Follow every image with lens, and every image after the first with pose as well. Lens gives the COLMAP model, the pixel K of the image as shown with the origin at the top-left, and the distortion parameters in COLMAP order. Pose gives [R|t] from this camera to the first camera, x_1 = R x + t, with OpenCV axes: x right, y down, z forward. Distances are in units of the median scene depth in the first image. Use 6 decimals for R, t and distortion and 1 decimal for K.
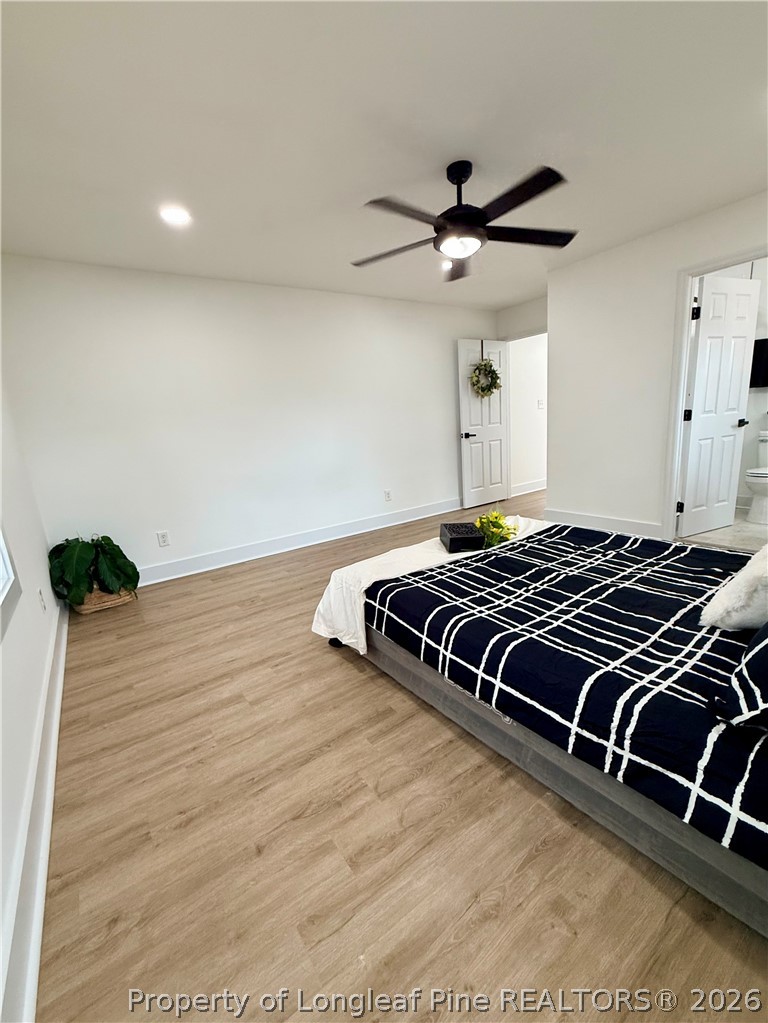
lens RADIAL K [[411.3, 0, 381.0], [0, 411.3, 515.8], [0, 0, 1]] dist [0.000382, -0.000059]
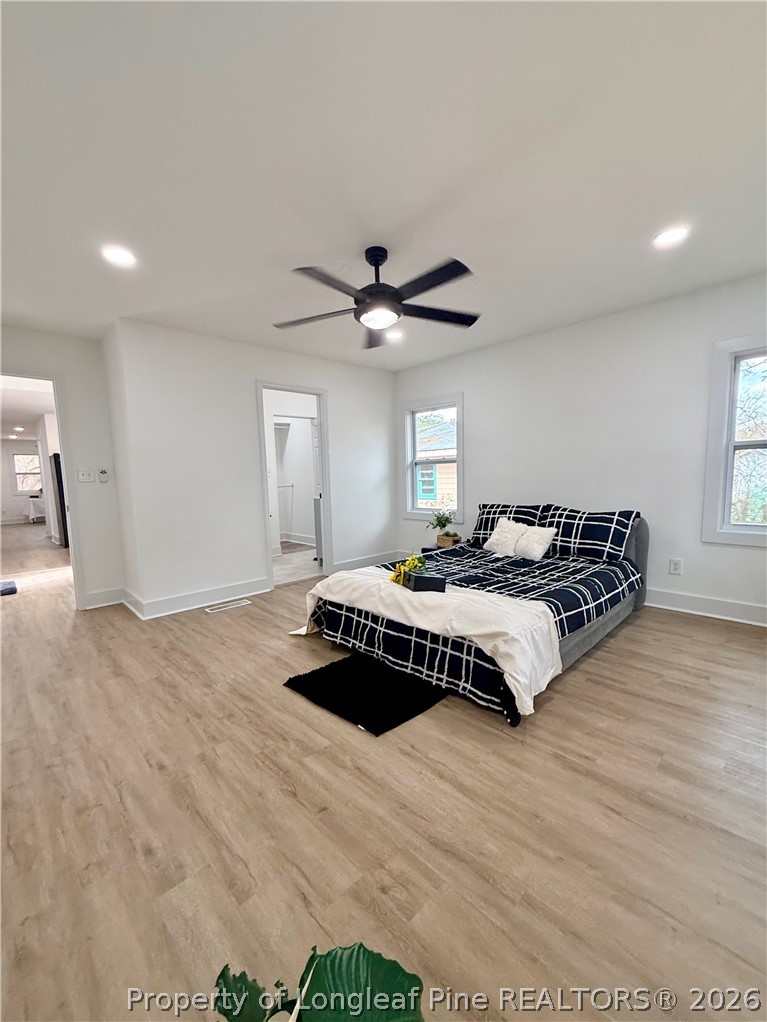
lens RADIAL K [[410.9, 0, 380.5], [0, 410.9, 515.3], [0, 0, 1]] dist [0.000382, -0.000059]
pose [[-0.121675, -0.020257, 0.992363, -0.966412], [0.244475, 0.968379, 0.049743, -0.222057], [-0.961991, 0.248660, -0.112875, 1.333835]]
